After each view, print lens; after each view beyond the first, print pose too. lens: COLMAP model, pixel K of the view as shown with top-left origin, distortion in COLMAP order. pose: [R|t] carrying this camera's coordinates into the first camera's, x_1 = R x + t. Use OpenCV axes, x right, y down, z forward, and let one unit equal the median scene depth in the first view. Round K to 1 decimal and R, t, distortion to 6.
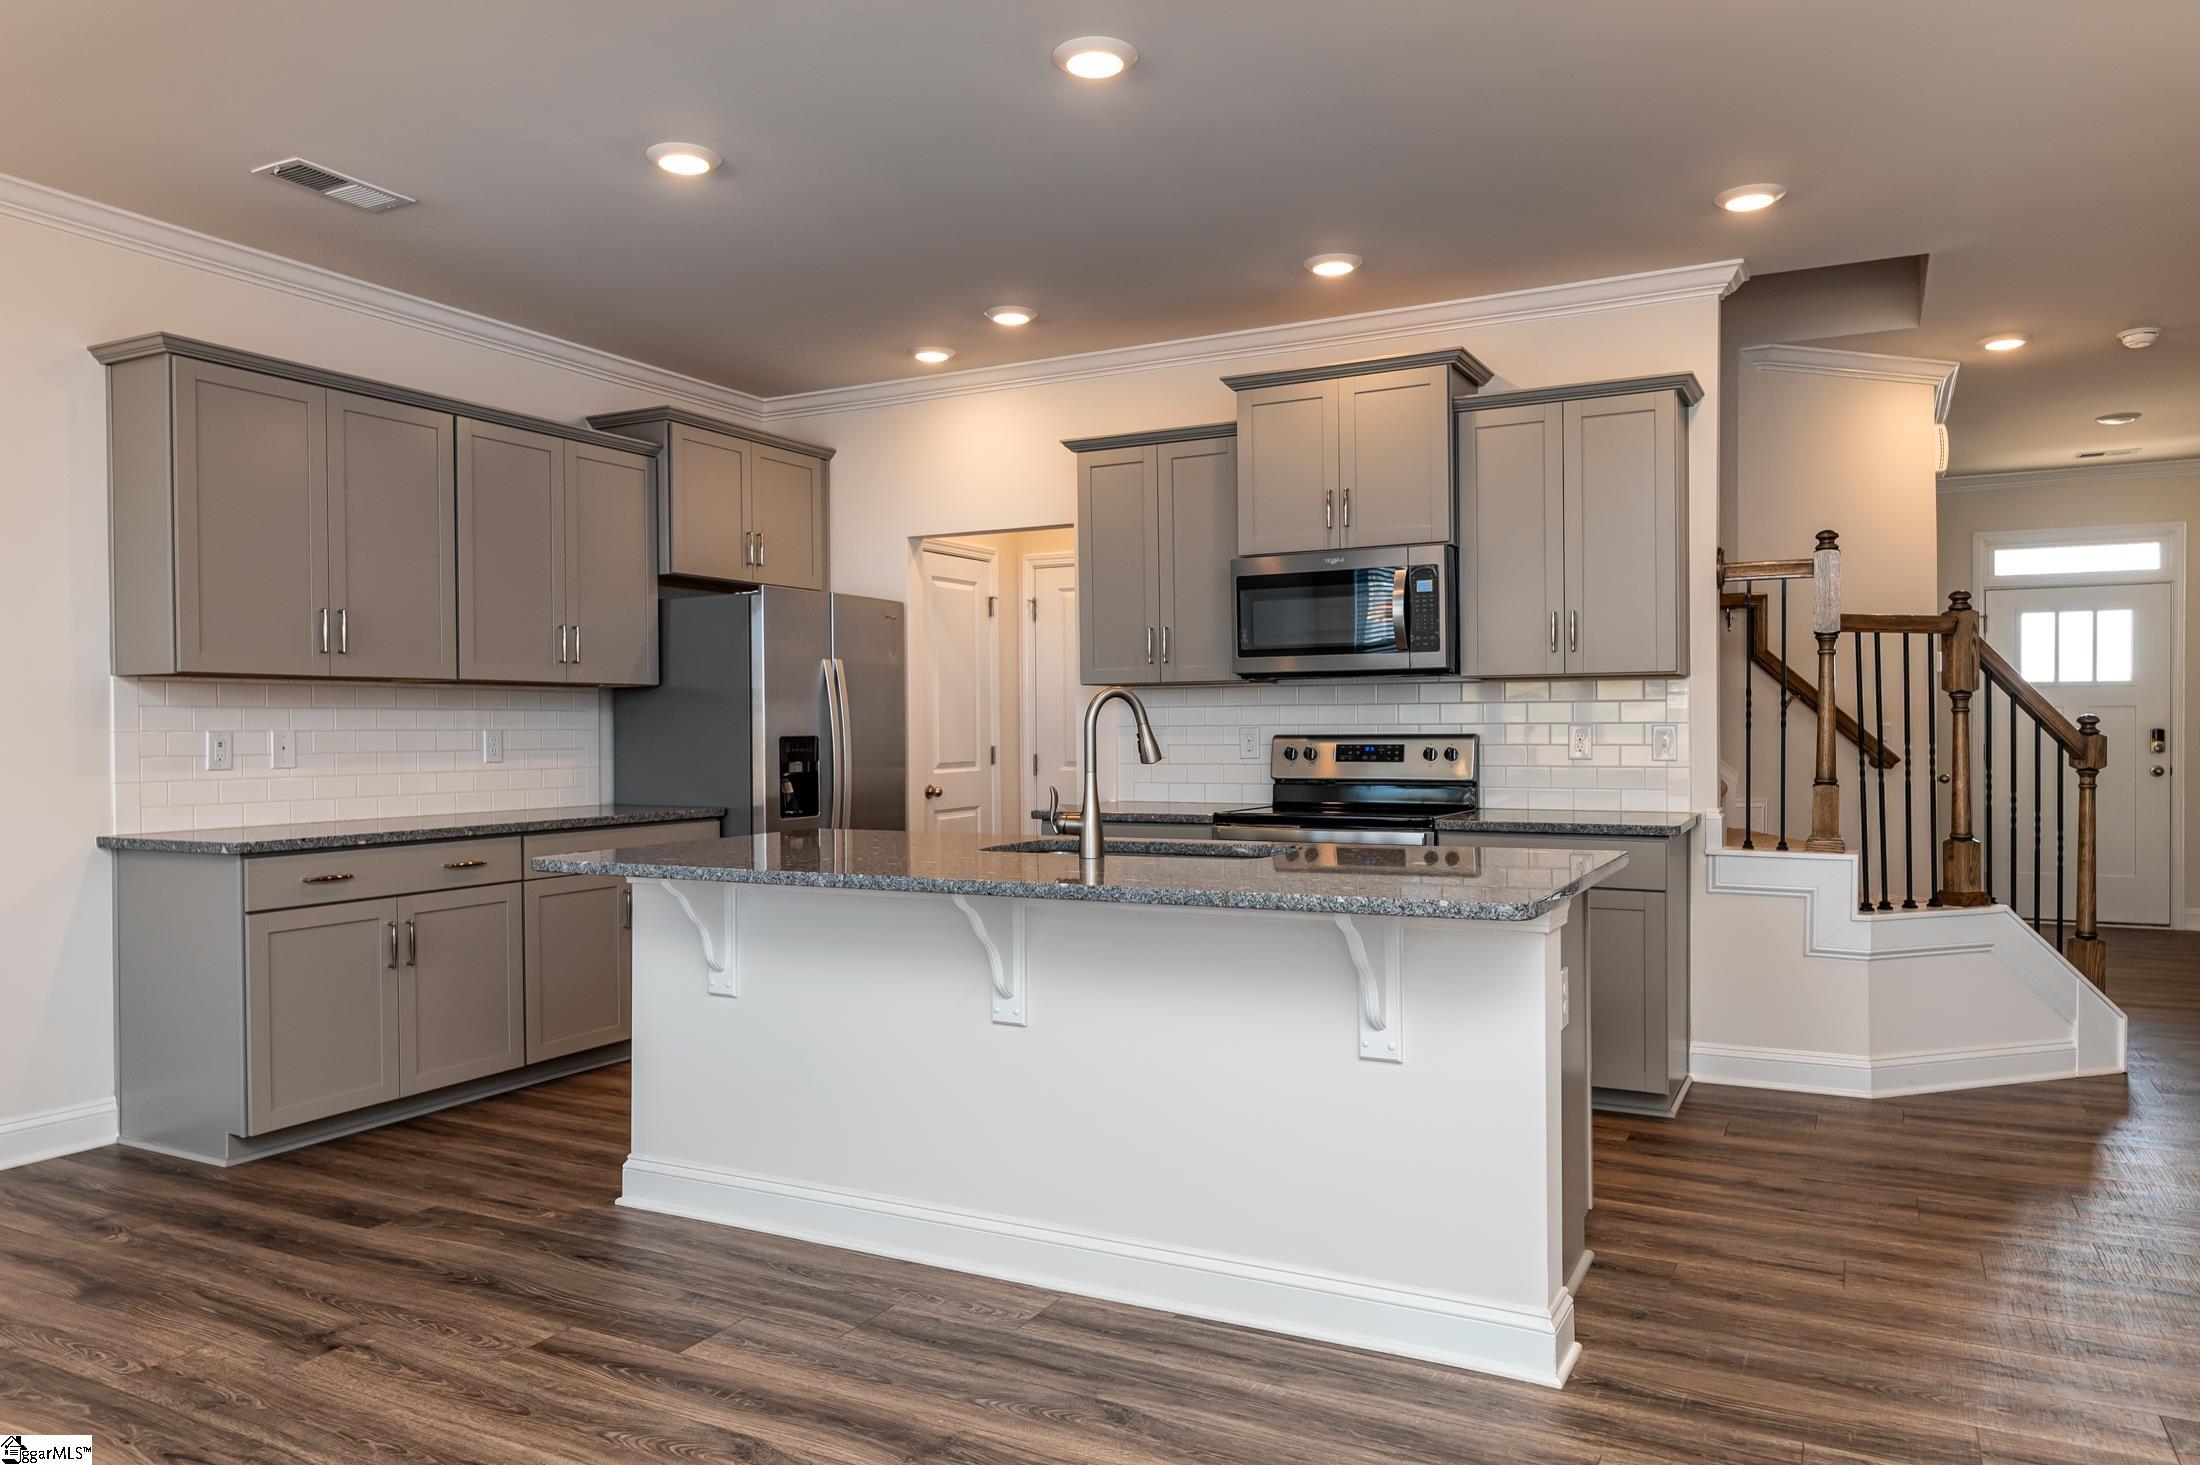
lens RADIAL K [[1468.7, 0, 1087.9], [0, 1468.7, 728.6], [0, 0, 1]] dist [0.009944, -0.003085]
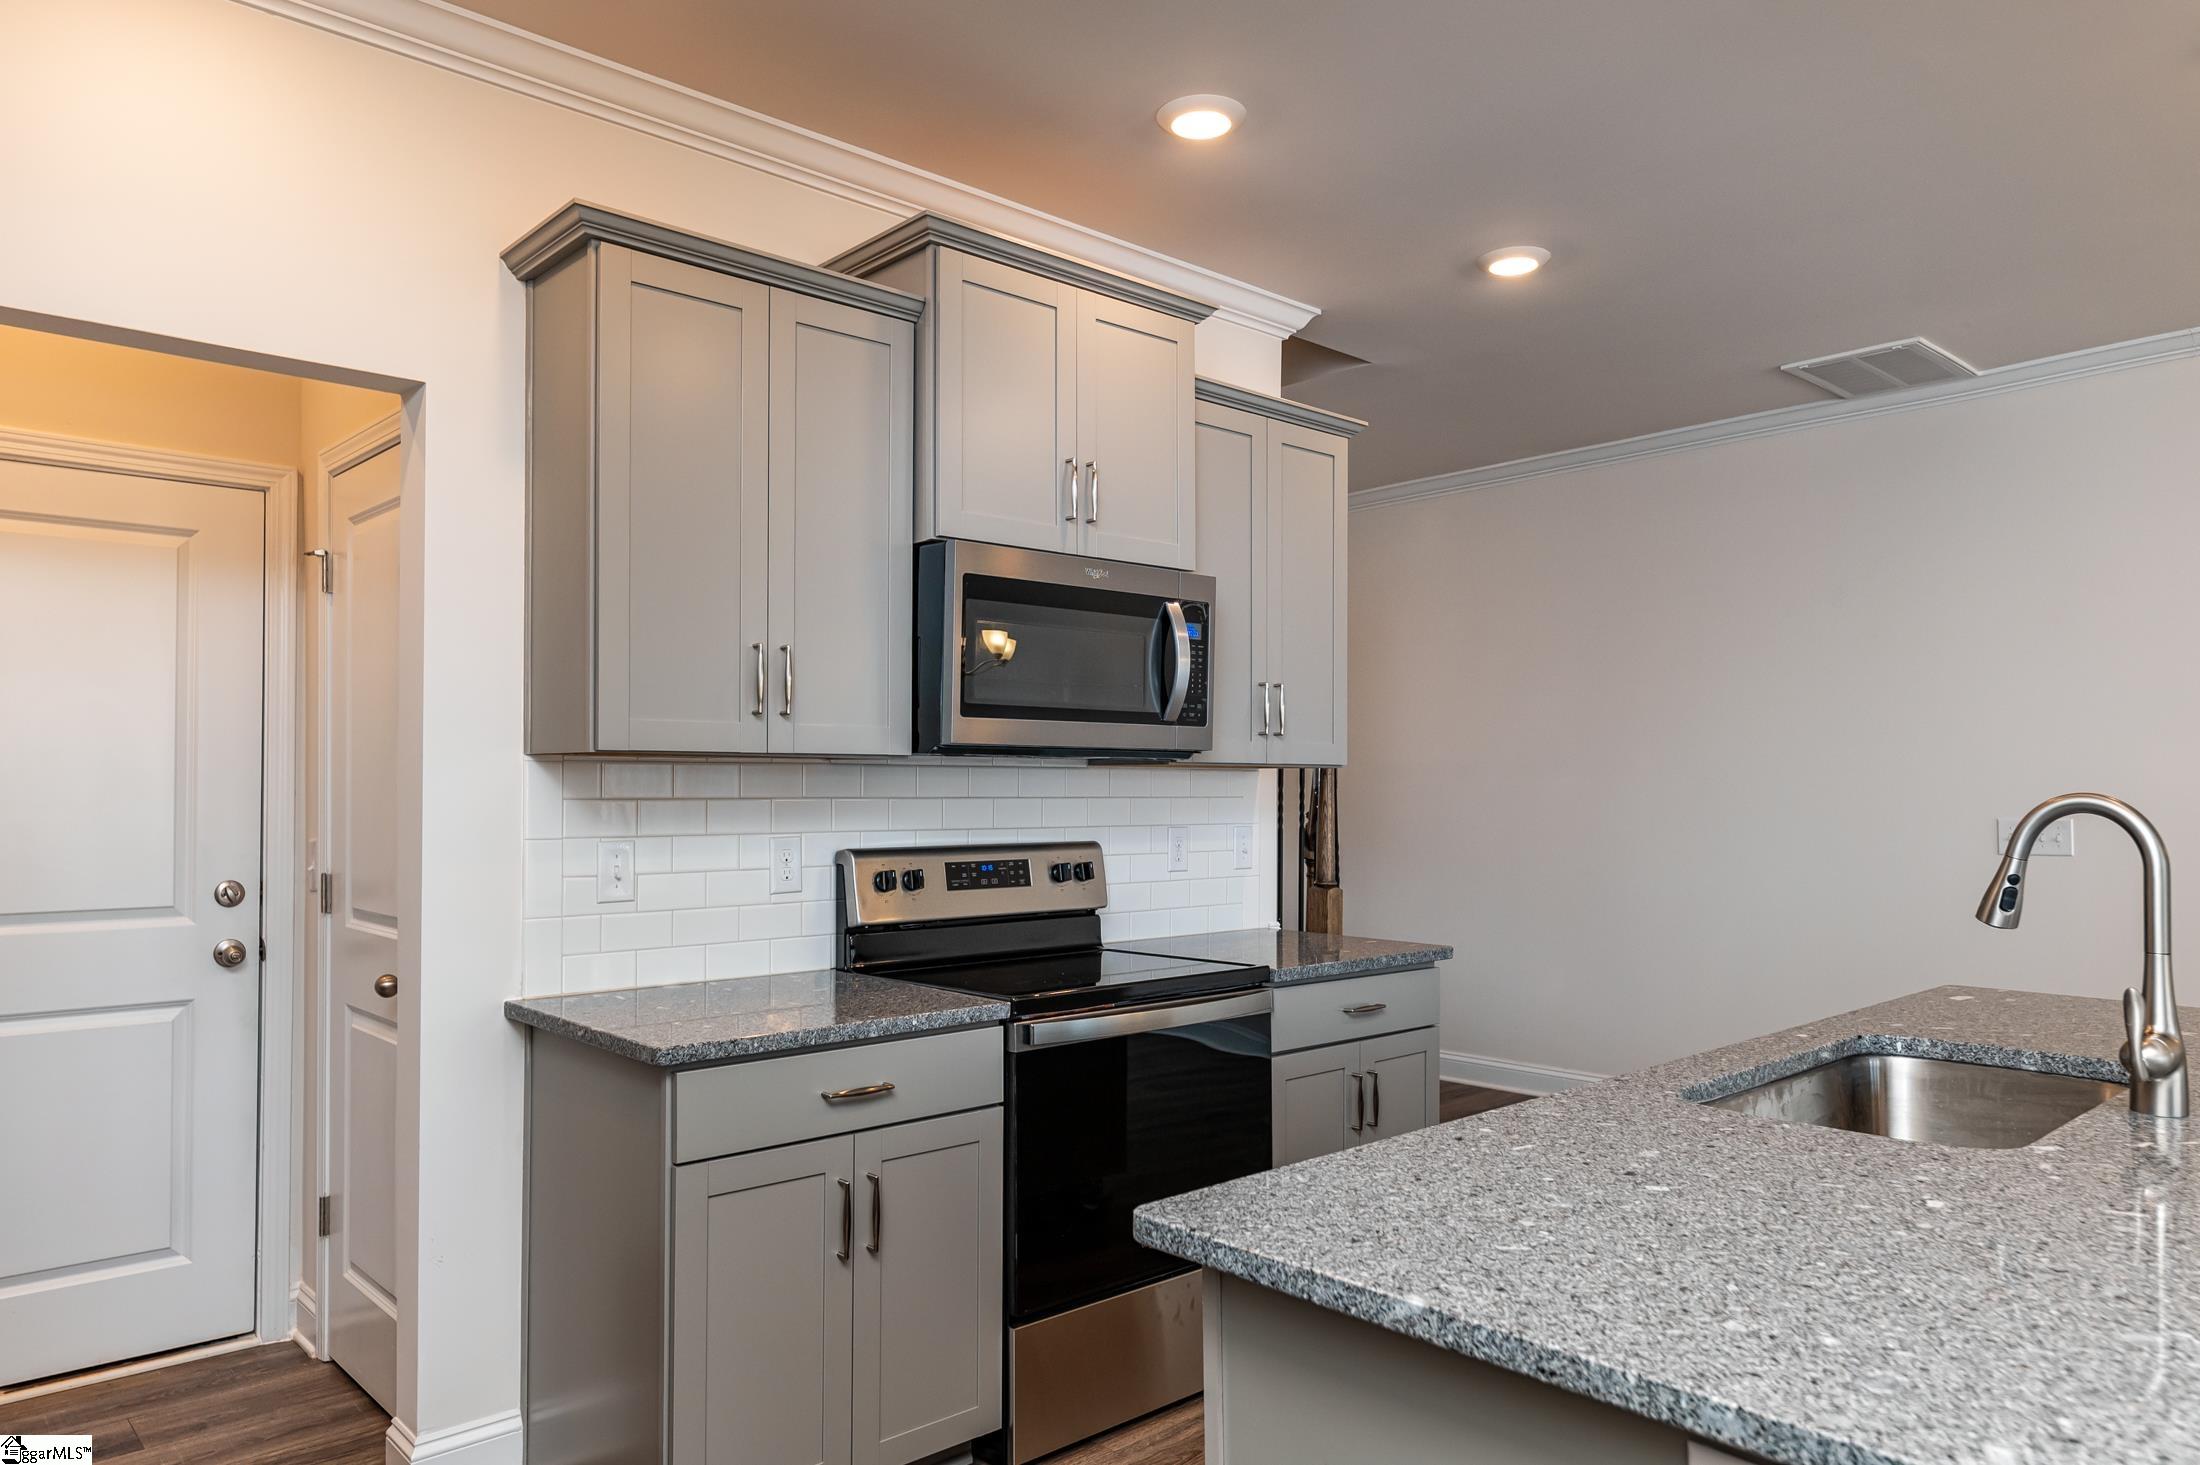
lens RADIAL K [[1468.7, 0, 1099.7], [0, 1468.7, 746.0], [0, 0, 1]] dist [0.009944, -0.003085]
pose [[0.322364, 0.035159, 0.945963, -0.433979], [-0.001662, 0.999329, -0.036577, -0.017184], [-0.946614, 0.010219, 0.322206, 0.812642]]
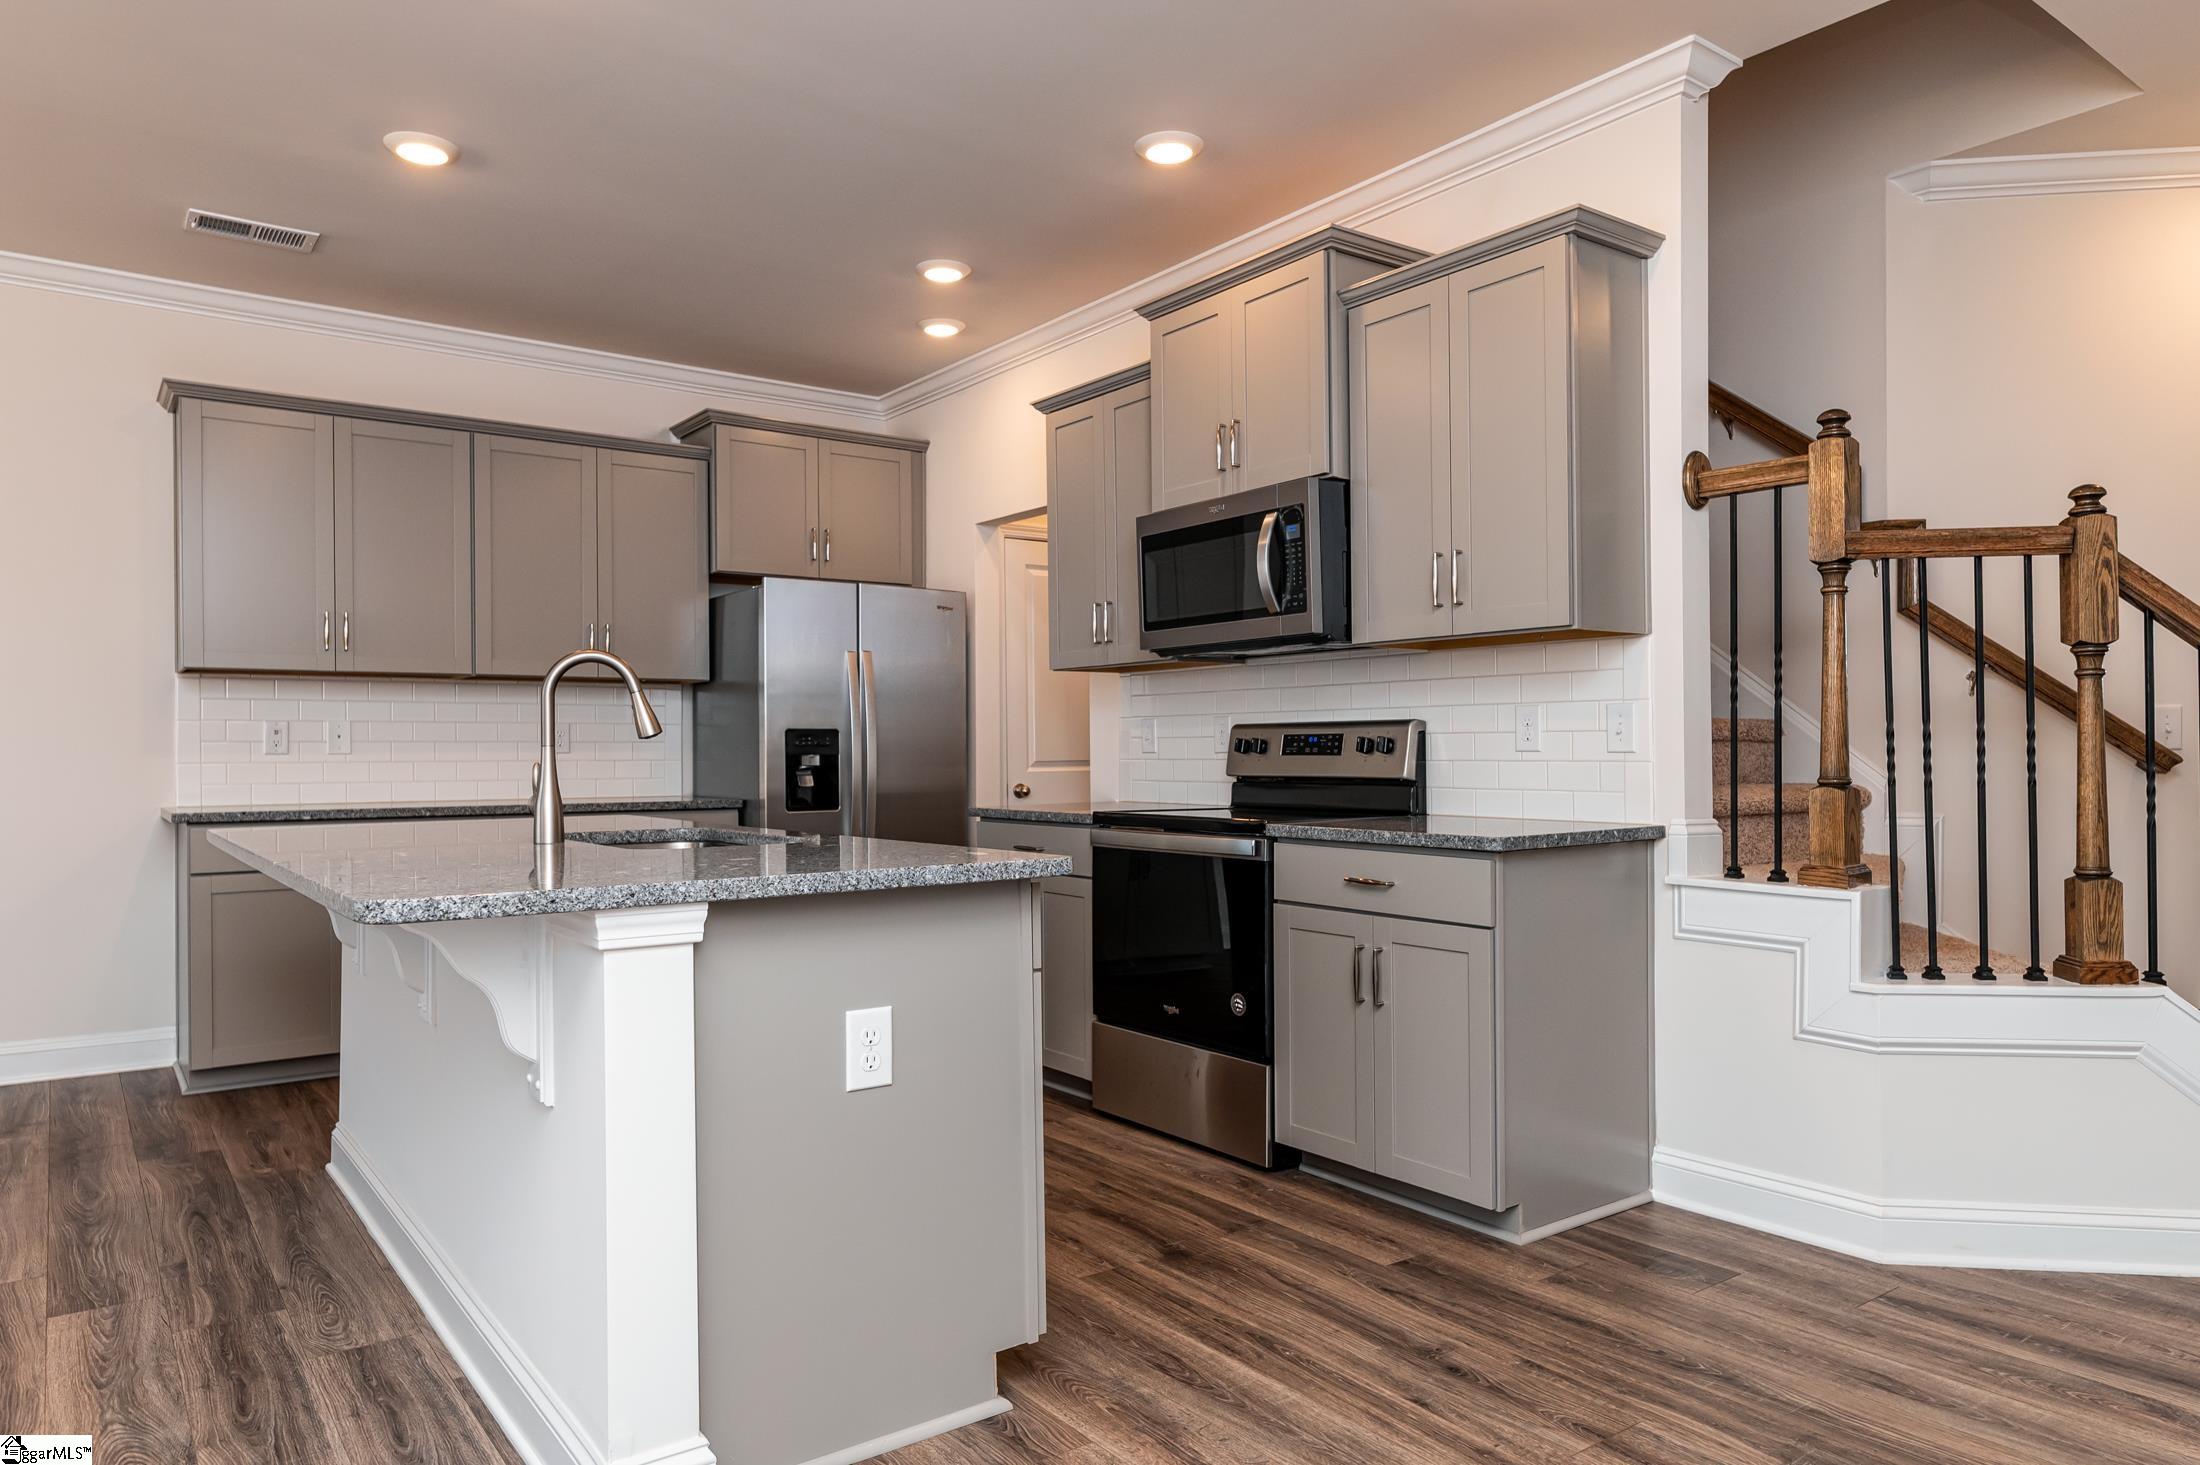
lens RADIAL K [[1428.8, 0, 1117.0], [0, 1428.8, 741.9], [0, 0, 1]] dist [0.004080, 0.001247]
pose [[0.900576, 0.000575, -0.434698, 0.476677], [-0.002799, 0.999986, -0.004475, 0.020749], [0.434689, 0.005247, 0.900565, 0.260191]]
